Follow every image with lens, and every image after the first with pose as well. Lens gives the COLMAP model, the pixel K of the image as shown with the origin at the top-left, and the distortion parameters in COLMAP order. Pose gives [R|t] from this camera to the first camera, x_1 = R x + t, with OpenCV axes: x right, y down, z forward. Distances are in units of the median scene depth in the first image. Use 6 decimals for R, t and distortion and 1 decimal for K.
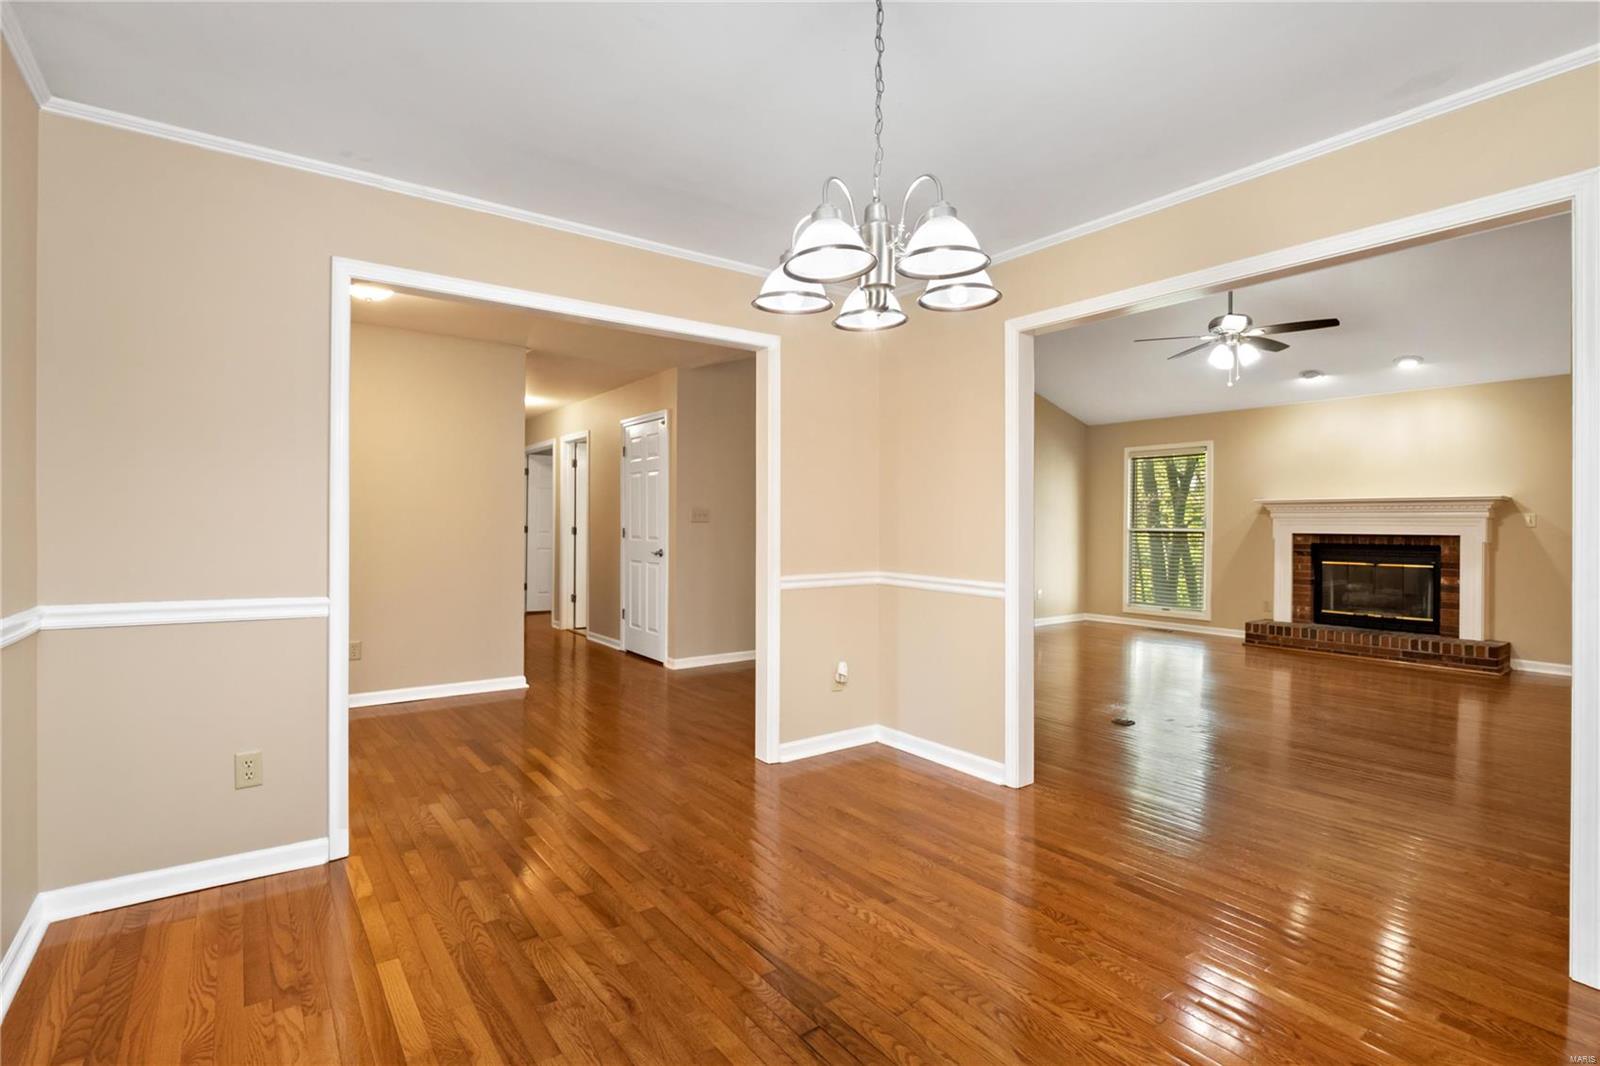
lens RADIAL K [[750.9, 0, 789.4], [0, 750.9, 524.6], [0, 0, 1]] dist [-0.007046, -0.002632]
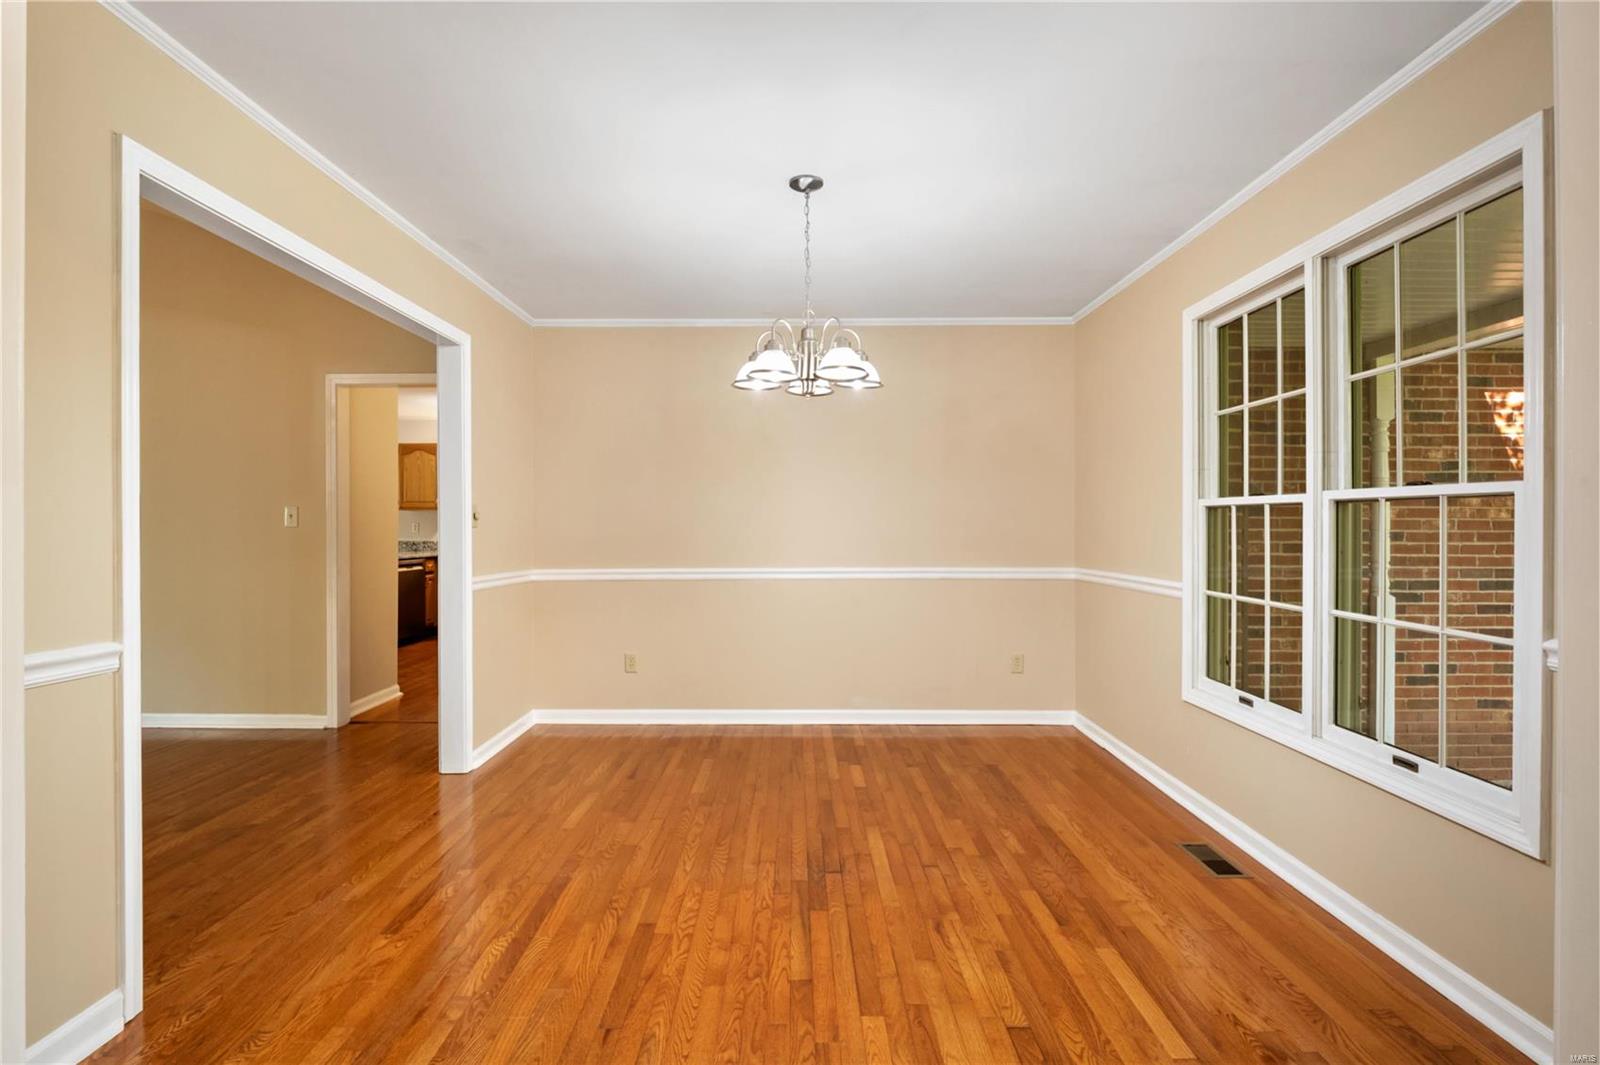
lens RADIAL K [[750.9, 0, 793.9], [0, 750.9, 526.9], [0, 0, 1]] dist [-0.007046, -0.002632]
pose [[-0.806063, -0.009091, 0.591760, -0.685566], [-0.002824, 0.999930, 0.011515, -0.021374], [-0.591823, 0.007611, -0.806032, 1.960177]]
